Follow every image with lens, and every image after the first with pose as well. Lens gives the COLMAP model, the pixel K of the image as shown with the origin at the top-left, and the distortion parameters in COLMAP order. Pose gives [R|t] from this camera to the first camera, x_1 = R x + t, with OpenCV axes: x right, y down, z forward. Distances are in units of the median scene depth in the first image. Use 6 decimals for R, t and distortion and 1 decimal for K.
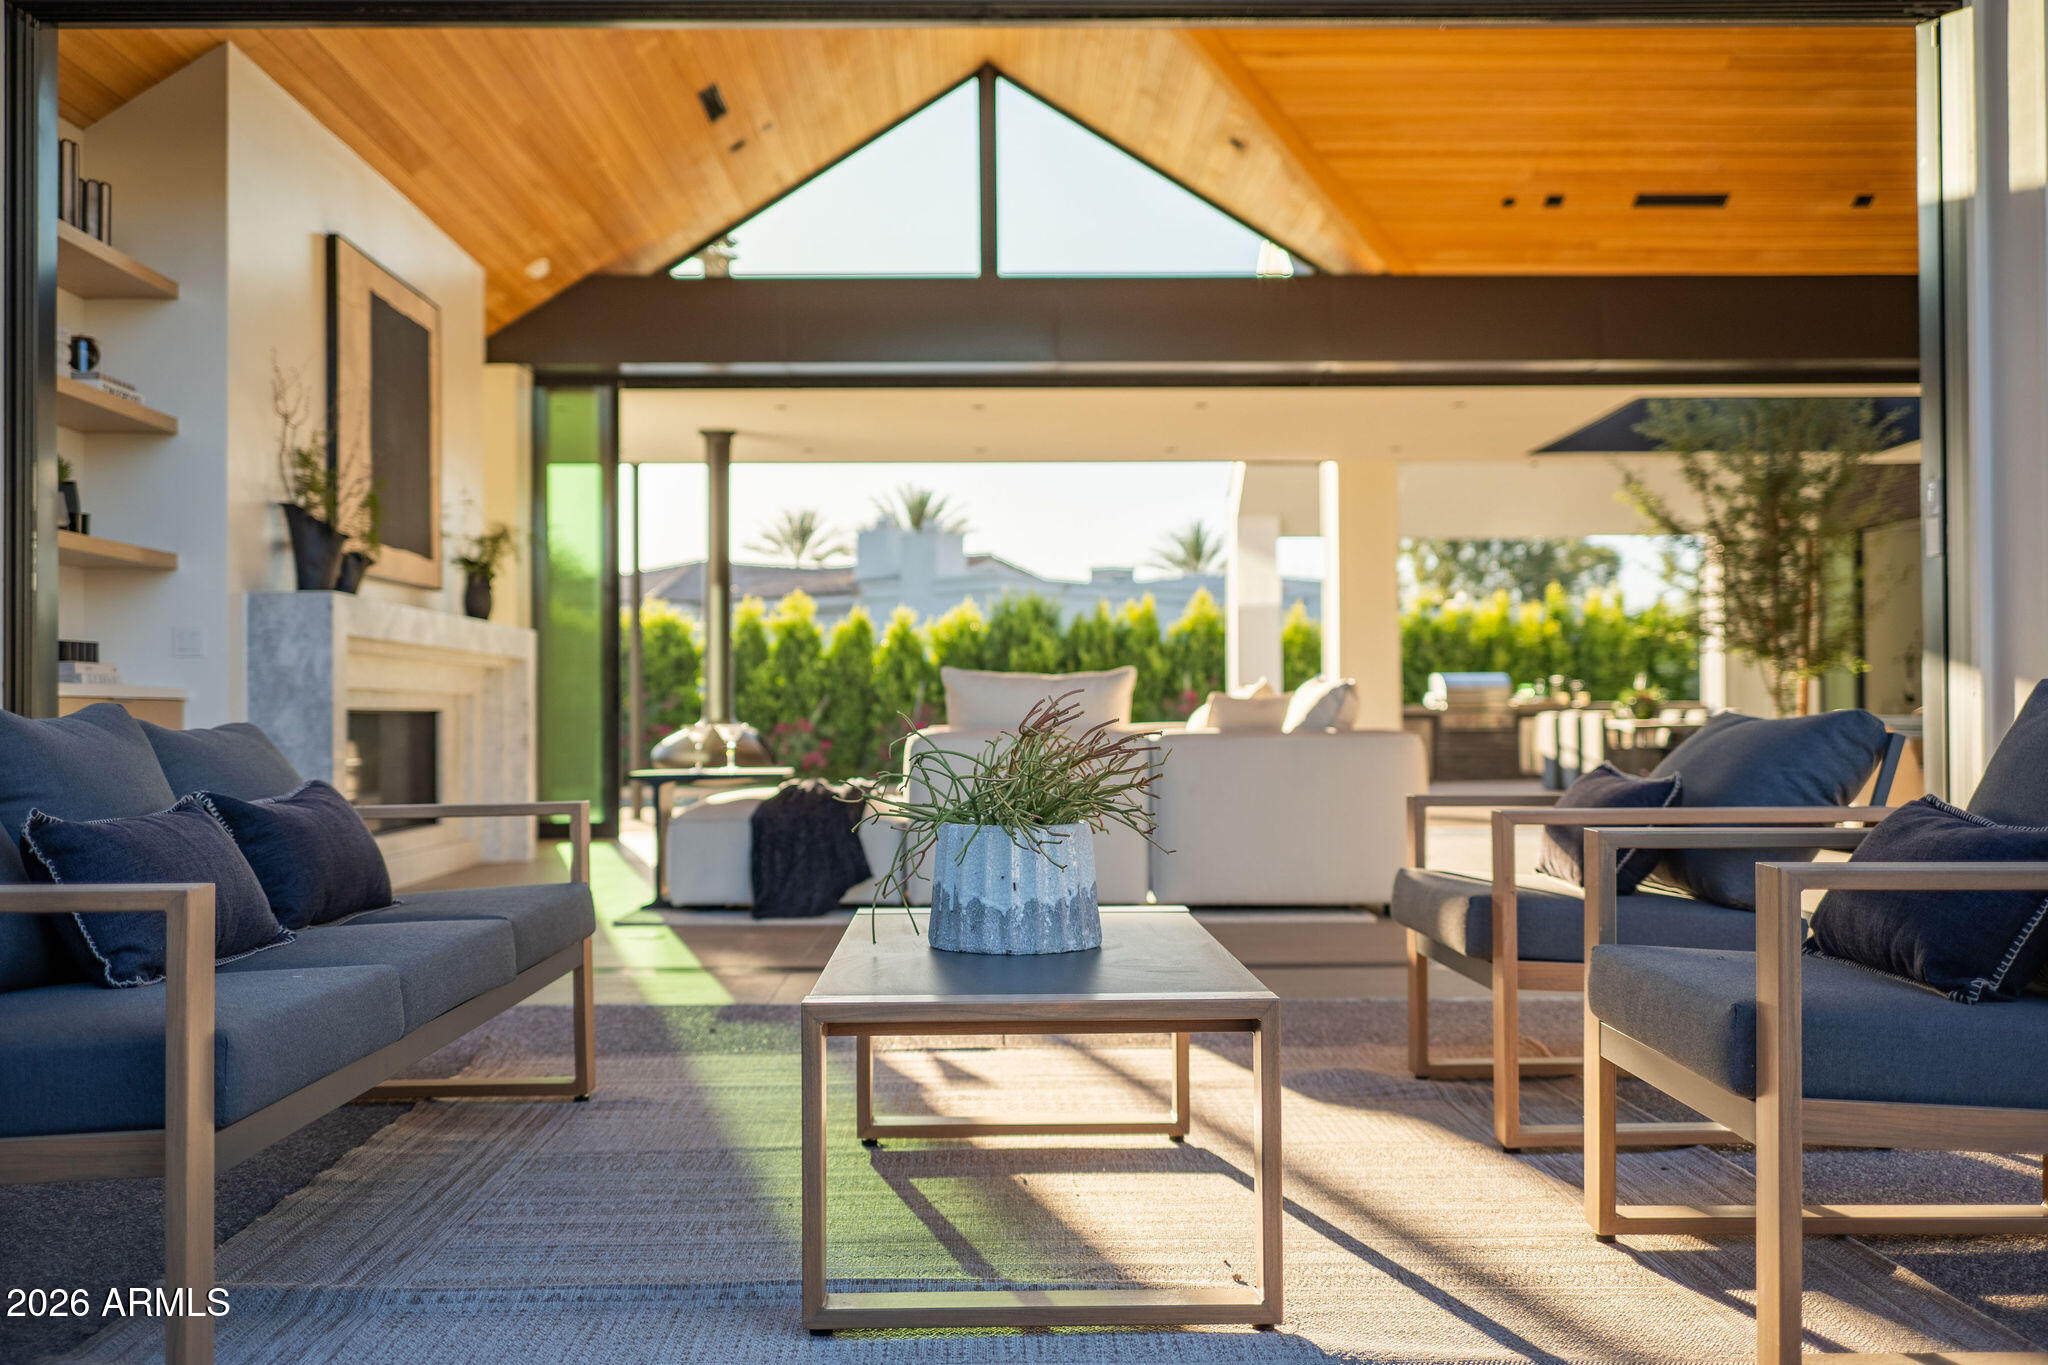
lens RADIAL K [[2100.9, 0, 1024.0], [0, 2100.9, 682.5], [0, 0, 1]] dist [0.010869, -0.009497]
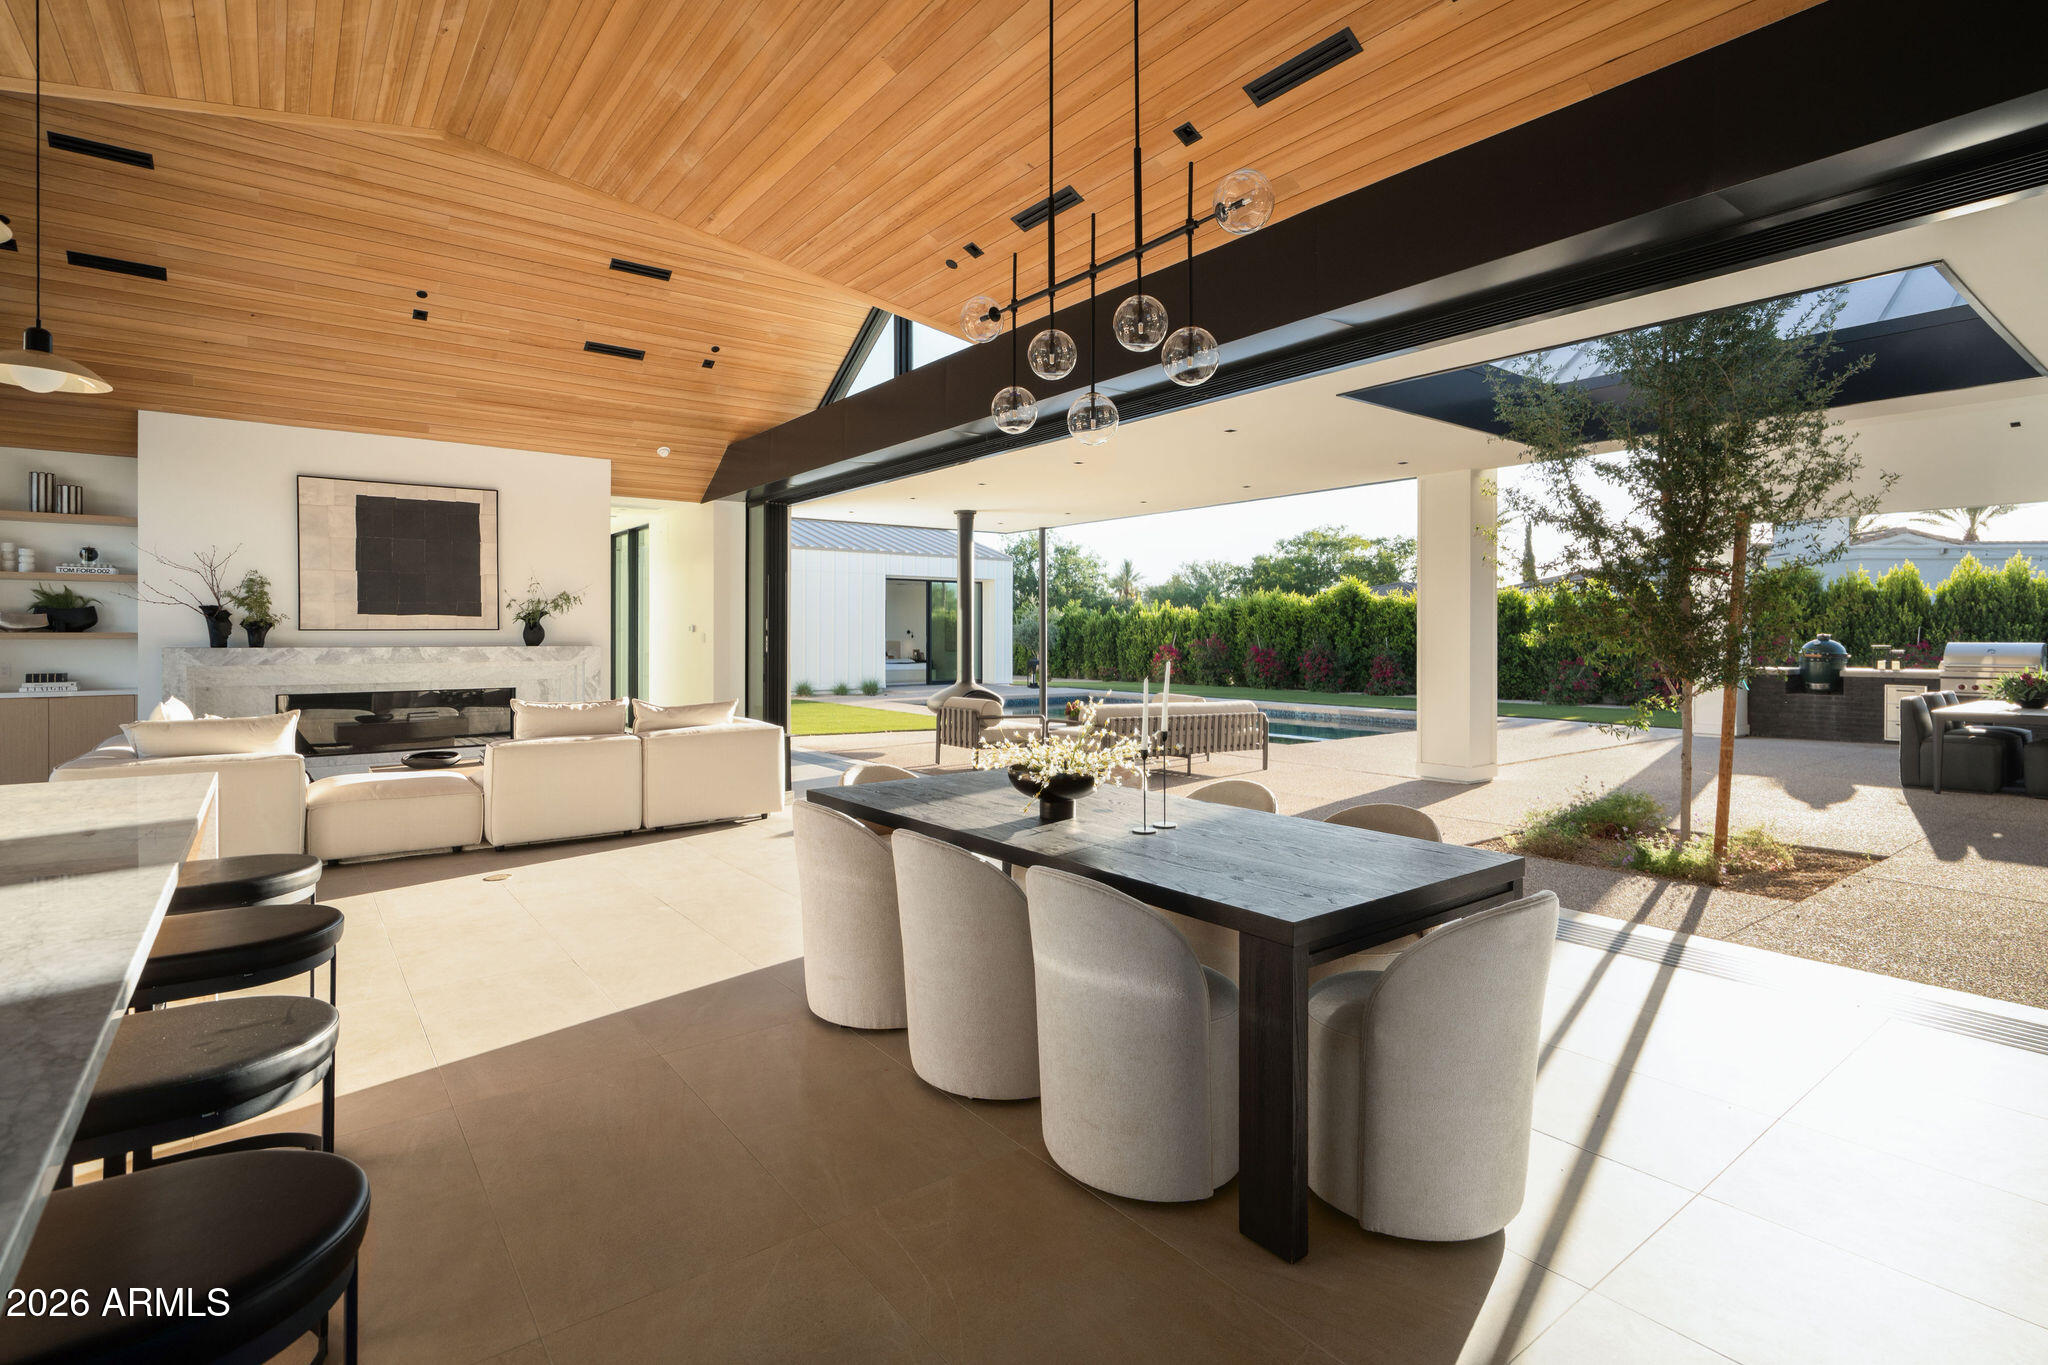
lens RADIAL K [[932.2, 0, 987.4], [0, 932.2, 633.3], [0, 0, 1]] dist [0.000662, -0.000312]
pose [[0.563665, 0.002581, -0.826000, 0.606098], [0.012588, 0.999852, 0.011714, -0.037190], [0.825908, -0.017000, 0.563549, 0.728899]]
